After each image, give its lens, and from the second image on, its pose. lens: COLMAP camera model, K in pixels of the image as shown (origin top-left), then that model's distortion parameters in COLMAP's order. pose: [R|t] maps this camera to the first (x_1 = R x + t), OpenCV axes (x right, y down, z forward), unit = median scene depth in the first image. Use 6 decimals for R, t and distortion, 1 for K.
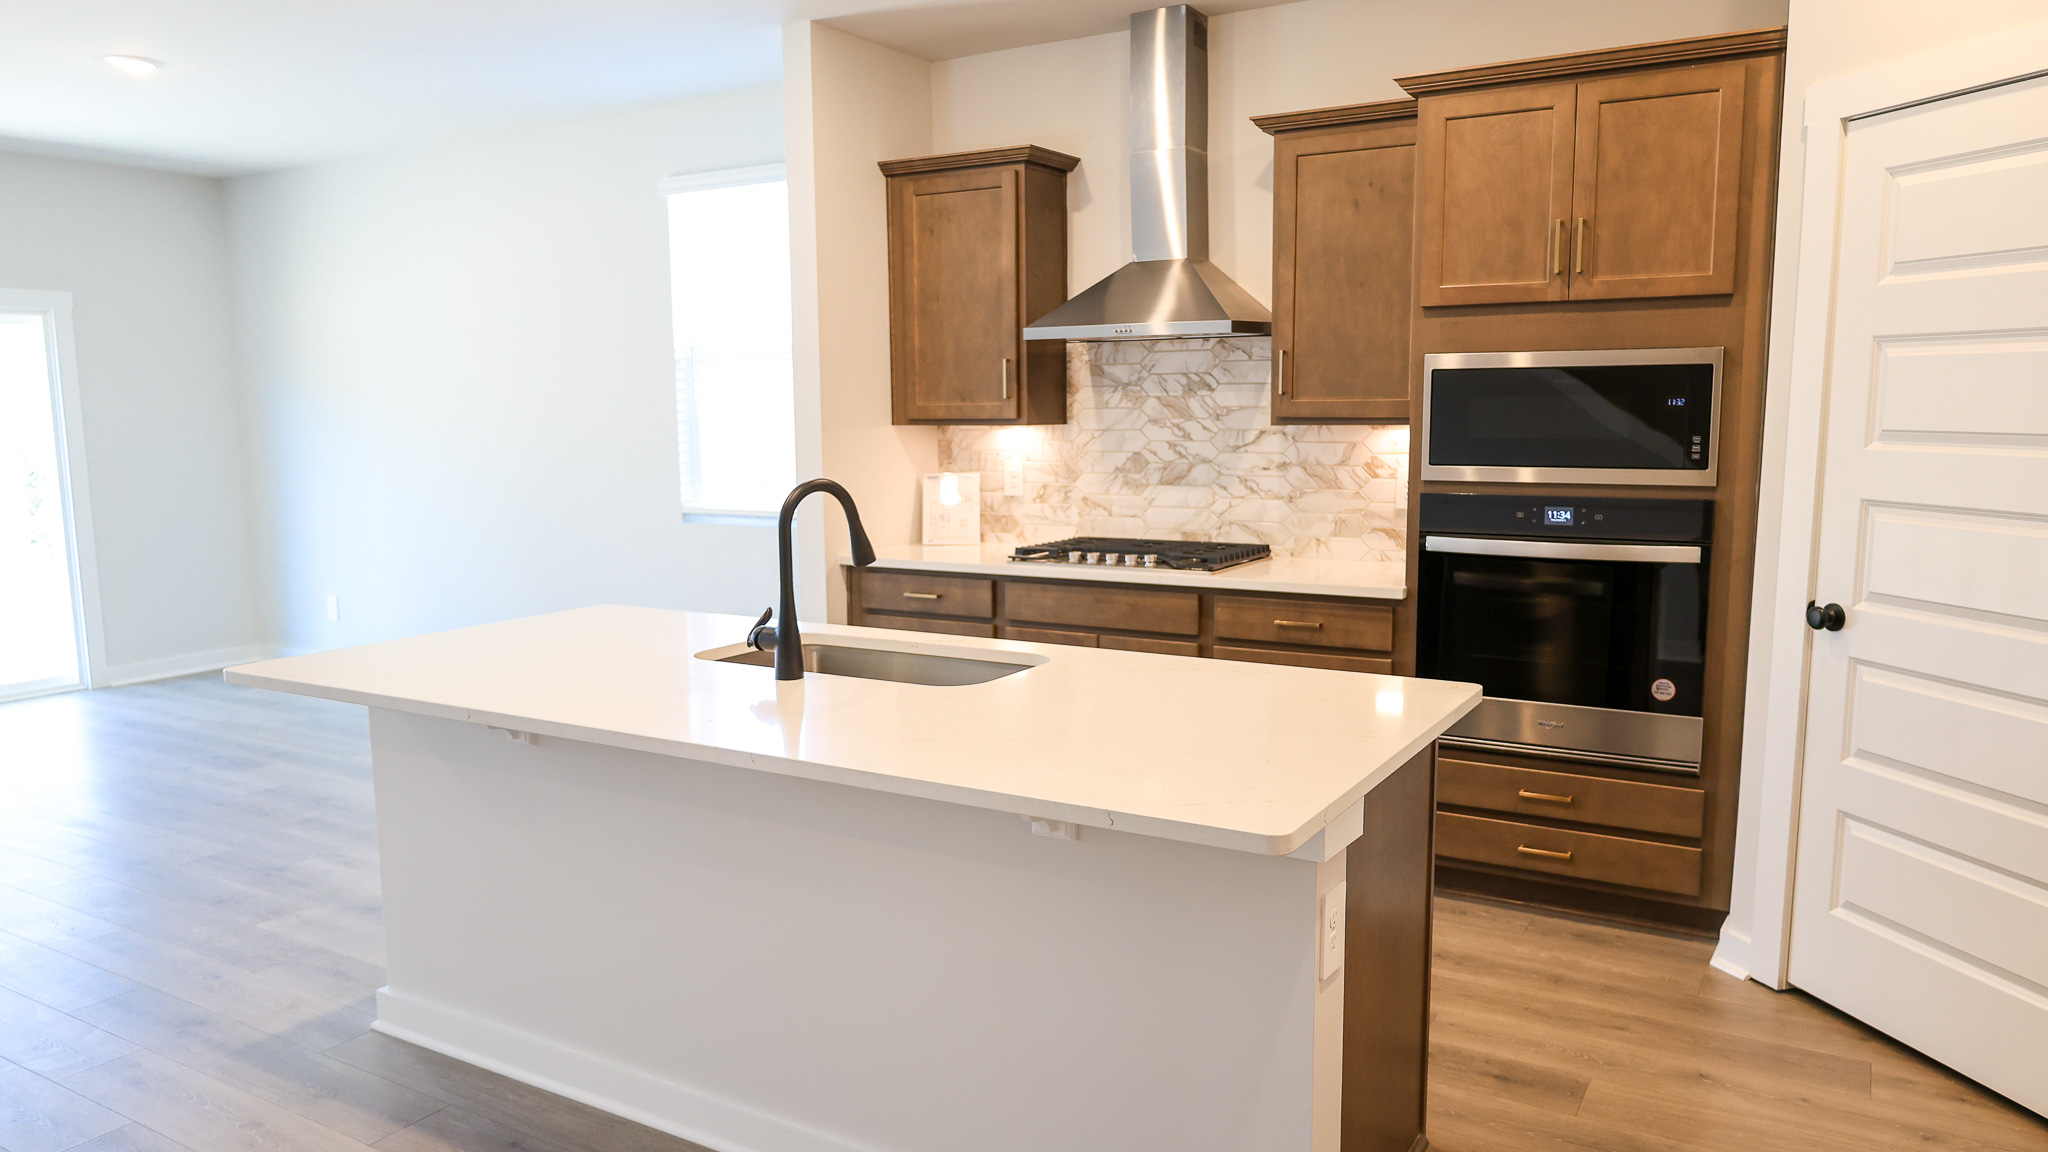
lens RADIAL K [[1430.6, 0, 1022.0], [0, 1430.6, 580.5], [0, 0, 1]] dist [0.019741, 0.005561]
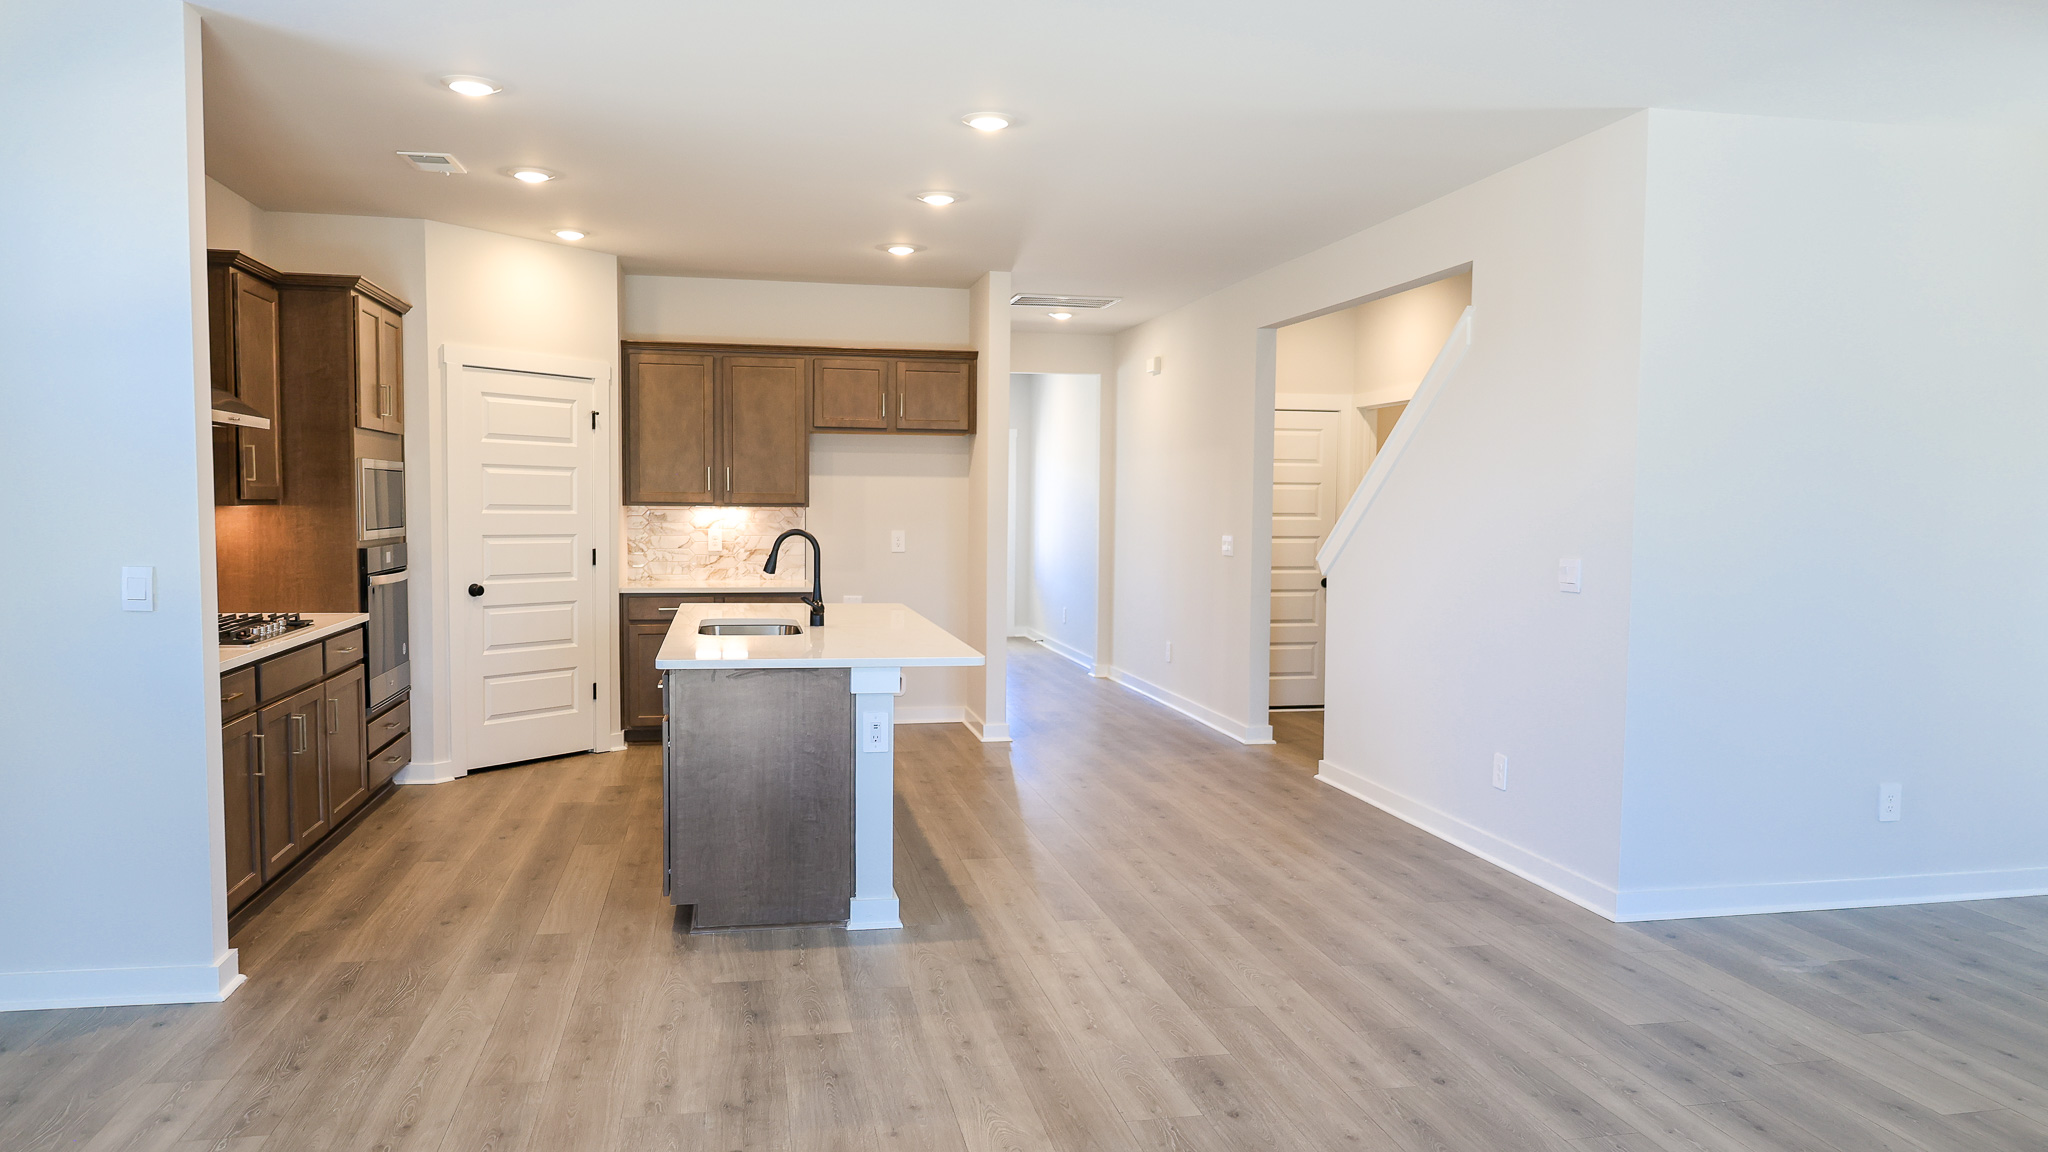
lens RADIAL K [[1430.6, 0, 1024.7], [0, 1430.6, 578.3], [0, 0, 1]] dist [0.019741, 0.005561]
pose [[-0.688513, -0.036387, 0.724311, -1.343443], [0.085777, 0.987644, 0.131154, -0.174685], [-0.720134, 0.152430, -0.676884, 1.584849]]
